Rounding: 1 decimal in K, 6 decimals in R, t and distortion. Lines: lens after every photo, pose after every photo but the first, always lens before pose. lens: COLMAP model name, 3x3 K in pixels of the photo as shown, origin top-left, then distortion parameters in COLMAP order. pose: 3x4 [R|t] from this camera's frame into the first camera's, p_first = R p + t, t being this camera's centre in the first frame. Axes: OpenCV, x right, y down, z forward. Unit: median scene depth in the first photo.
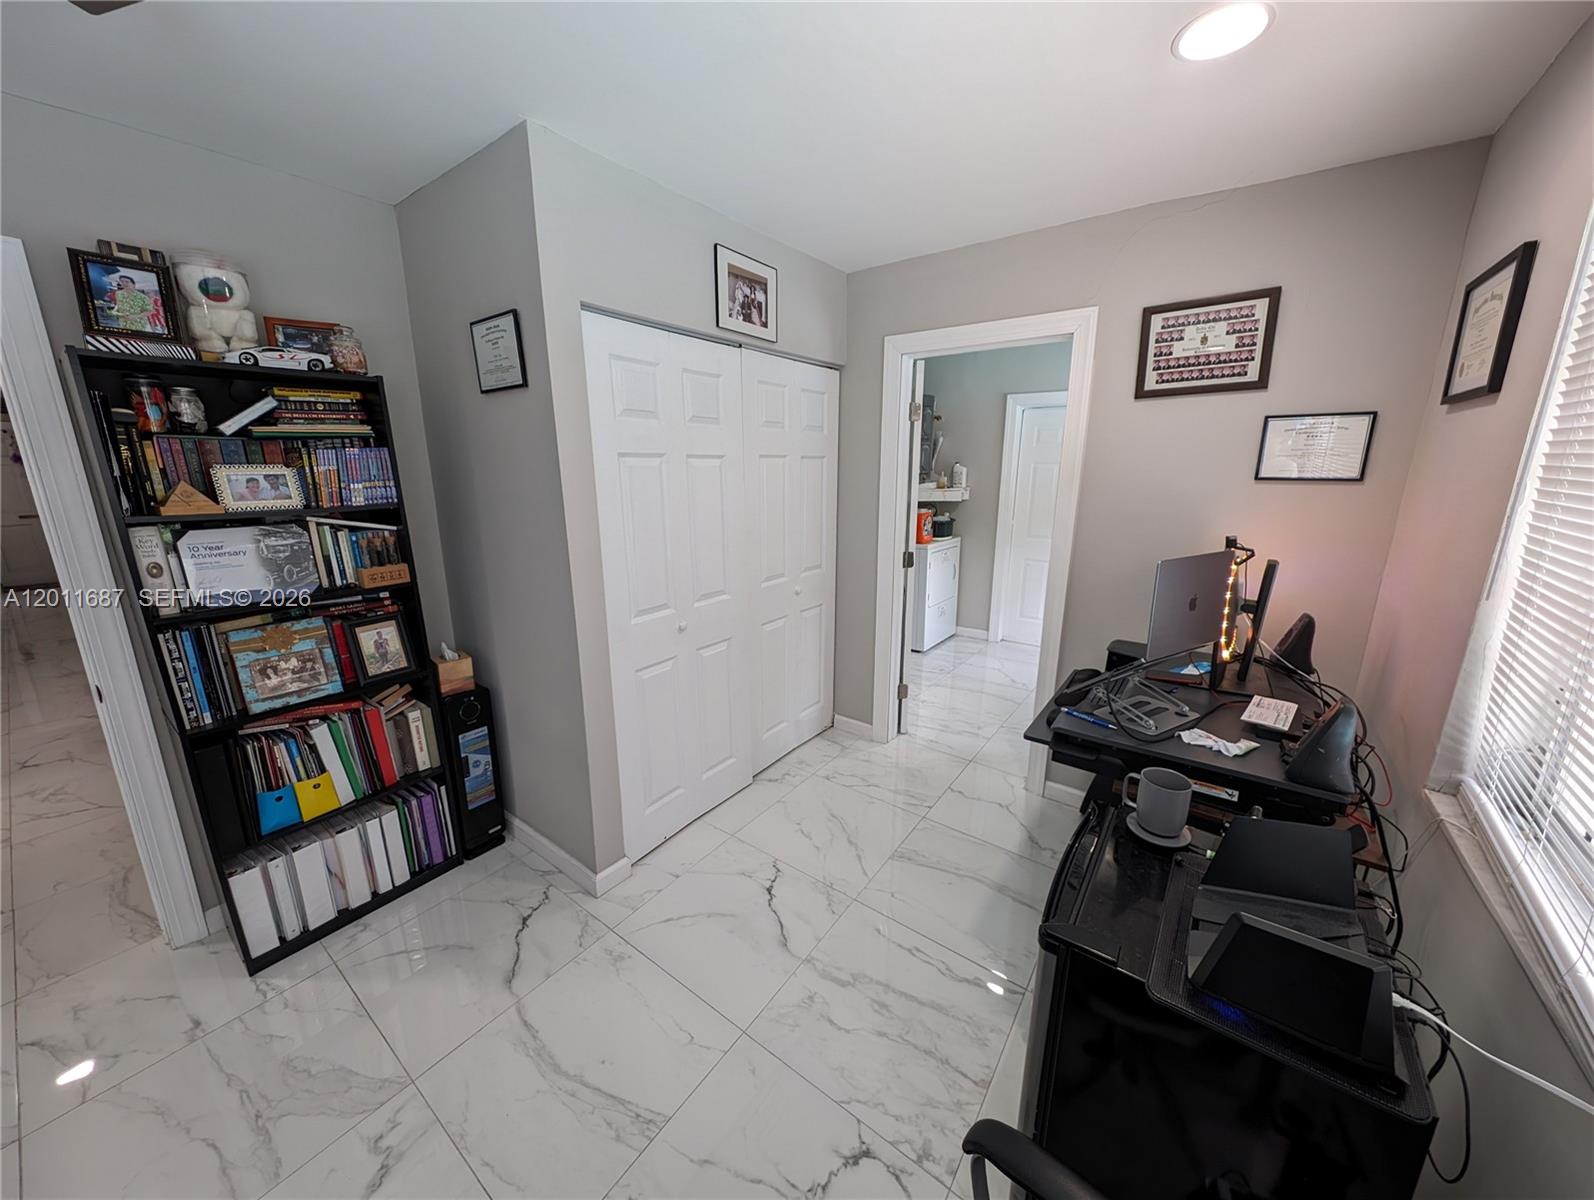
lens RADIAL K [[562.5, 0, 802.6], [0, 562.5, 597.3], [0, 0, 1]] dist [0.002423, -0.002436]
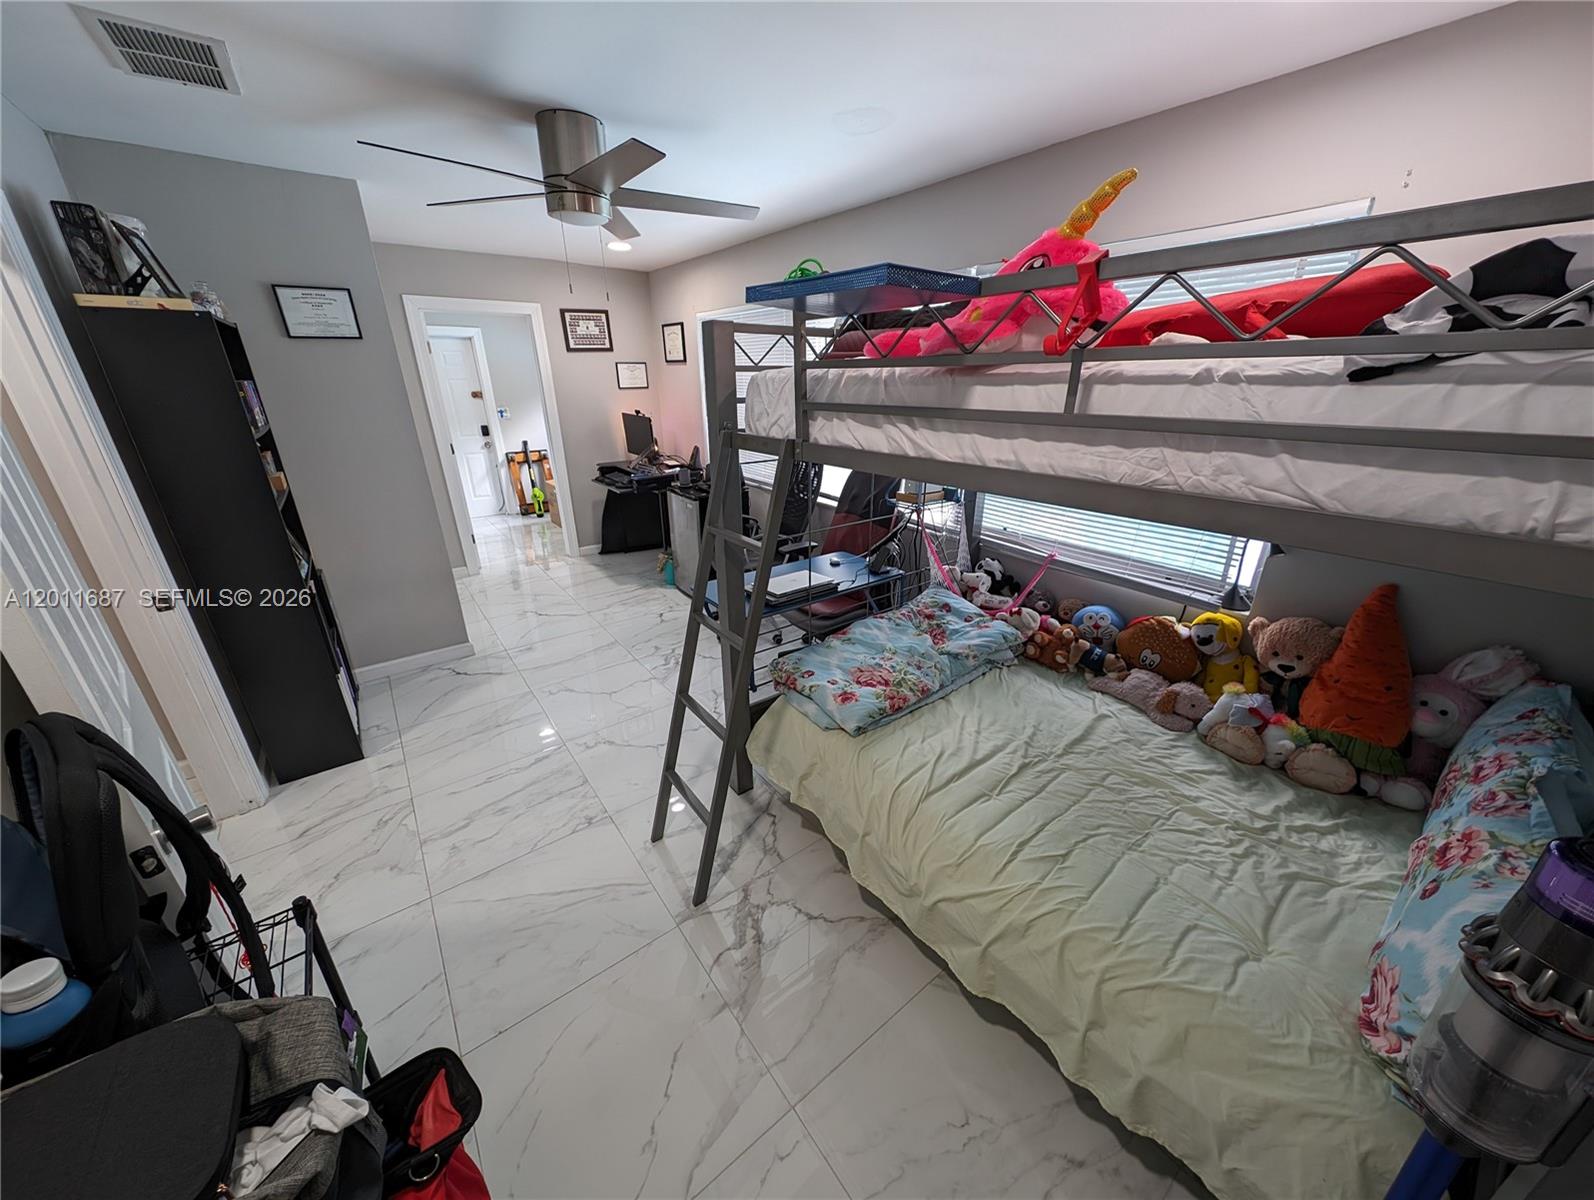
lens RADIAL K [[562.5, 0, 802.6], [0, 562.5, 597.3], [0, 0, 1]] dist [0.002423, -0.002436]
pose [[0.282593, -0.354275, 0.891421, -1.565914], [0.218132, 0.928686, 0.299934, 0.081254], [-0.934109, 0.109688, 0.339719, -0.526861]]
